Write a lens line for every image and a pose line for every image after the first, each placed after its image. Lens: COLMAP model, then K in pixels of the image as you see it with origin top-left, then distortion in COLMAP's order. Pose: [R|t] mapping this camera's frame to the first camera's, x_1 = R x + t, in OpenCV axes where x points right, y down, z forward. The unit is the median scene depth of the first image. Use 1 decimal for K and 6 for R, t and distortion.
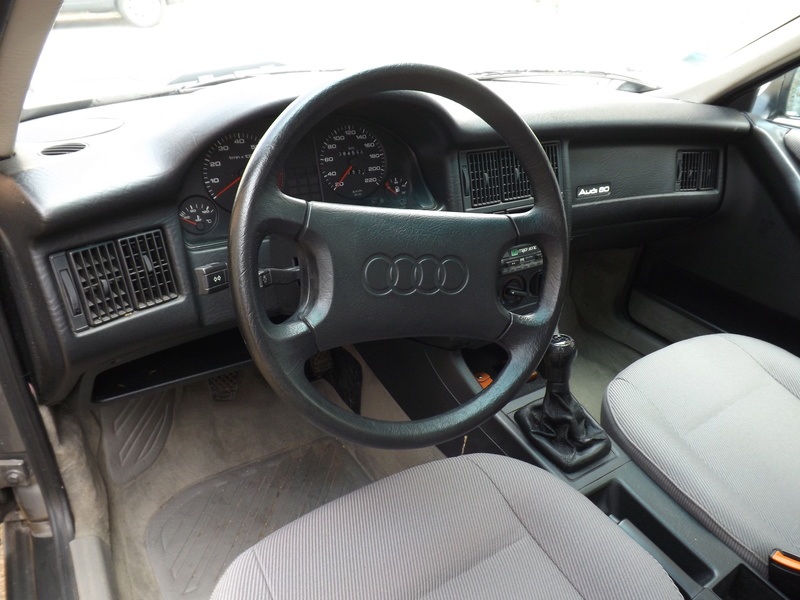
lens RADIAL K [[579.7, 0, 400.0], [0, 579.7, 300.0], [0, 0, 1]] dist [-0.049290, 0.024131]
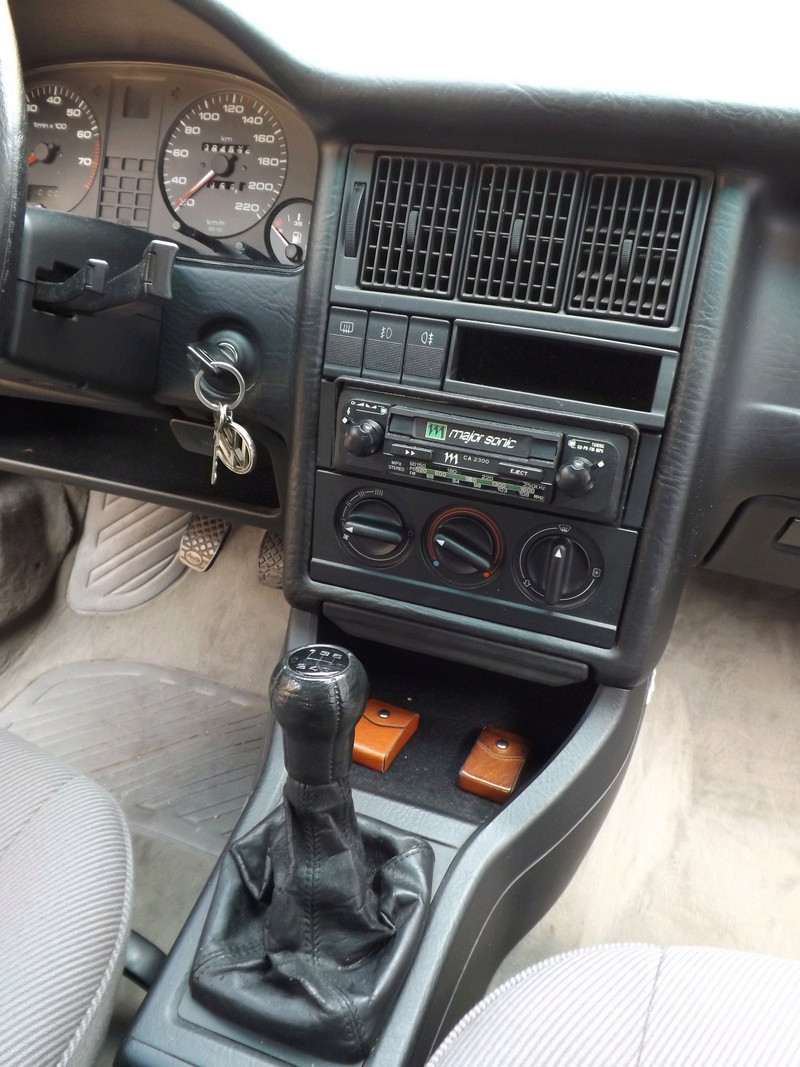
lens RADIAL K [[784.8, 0, 400.0], [0, 784.8, 533.5], [0, 0, 1]] dist [-0.038158, 0.007919]
pose [[0.612844, 0.343590, -0.711596, 0.551225], [-0.389831, 0.914770, 0.105960, -0.063193], [0.687353, 0.212465, 0.694553, 0.607760]]
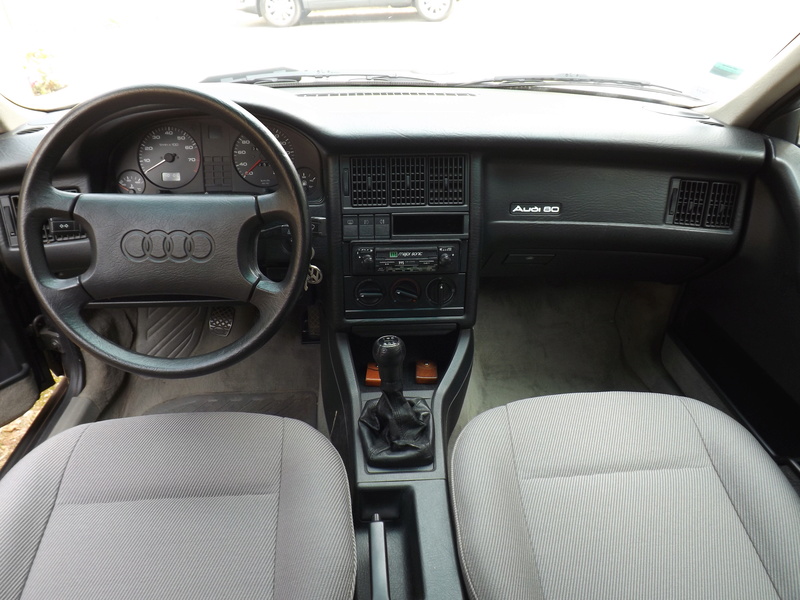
lens RADIAL K [[575.4, 0, 400.0], [0, 575.4, 300.0], [0, 0, 1]] dist [-0.037663, -0.003364]
pose [[0.869278, 0.201682, -0.451309, 0.669811], [-0.193408, 0.978966, 0.064954, -0.068162], [0.454917, 0.030824, 0.890000, 0.066424]]
